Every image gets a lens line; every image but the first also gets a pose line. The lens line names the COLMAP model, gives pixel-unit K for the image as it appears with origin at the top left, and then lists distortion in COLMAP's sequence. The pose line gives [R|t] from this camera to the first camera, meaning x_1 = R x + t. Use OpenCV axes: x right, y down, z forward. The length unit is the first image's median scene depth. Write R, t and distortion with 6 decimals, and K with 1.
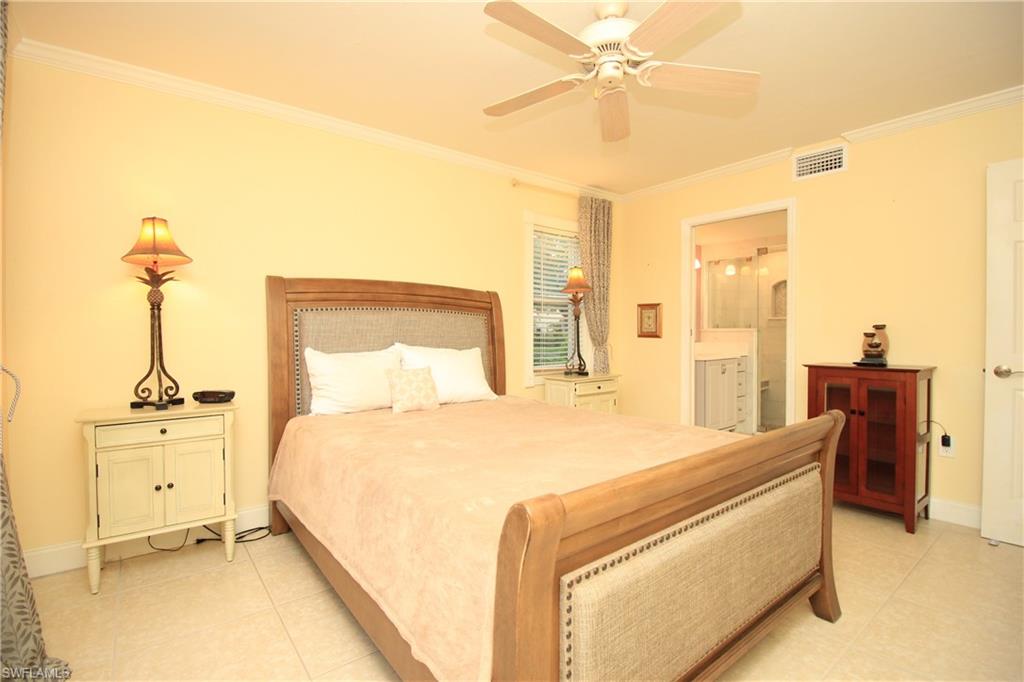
lens RADIAL K [[473.4, 0, 505.9], [0, 473.4, 349.3], [0, 0, 1]] dist [-0.003330, -0.006812]
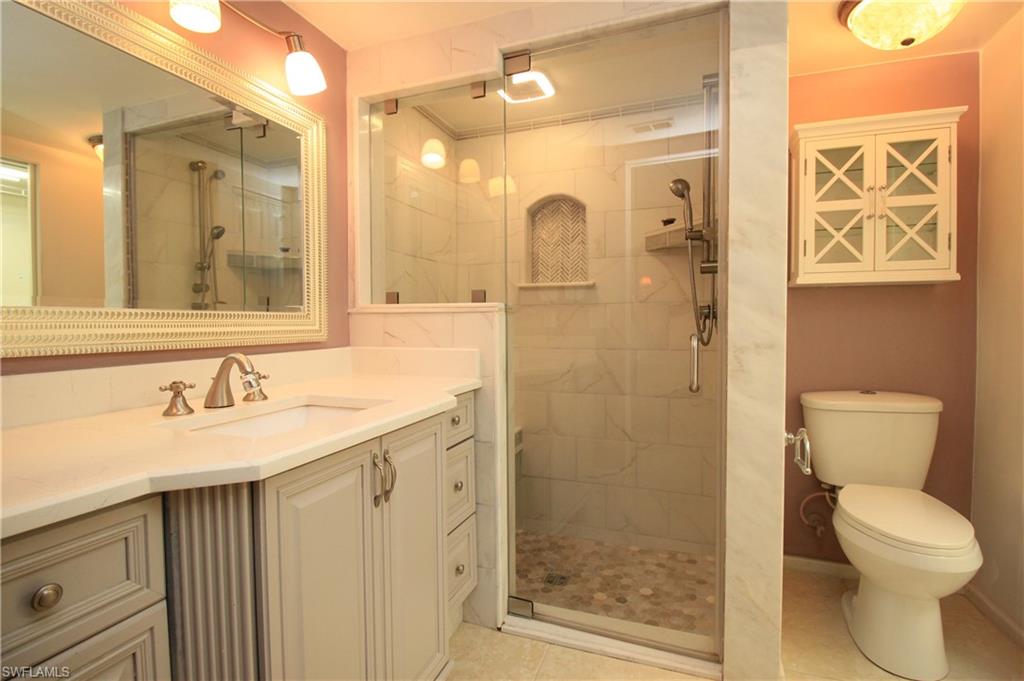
lens RADIAL K [[473.4, 0, 514.5], [0, 473.4, 339.7], [0, 0, 1]] dist [-0.003330, -0.006812]
pose [[0.855875, -0.029883, 0.516318, 0.584818], [0.034586, 0.999402, 0.000512, -0.027865], [-0.516025, 0.017419, 0.856397, 1.138372]]
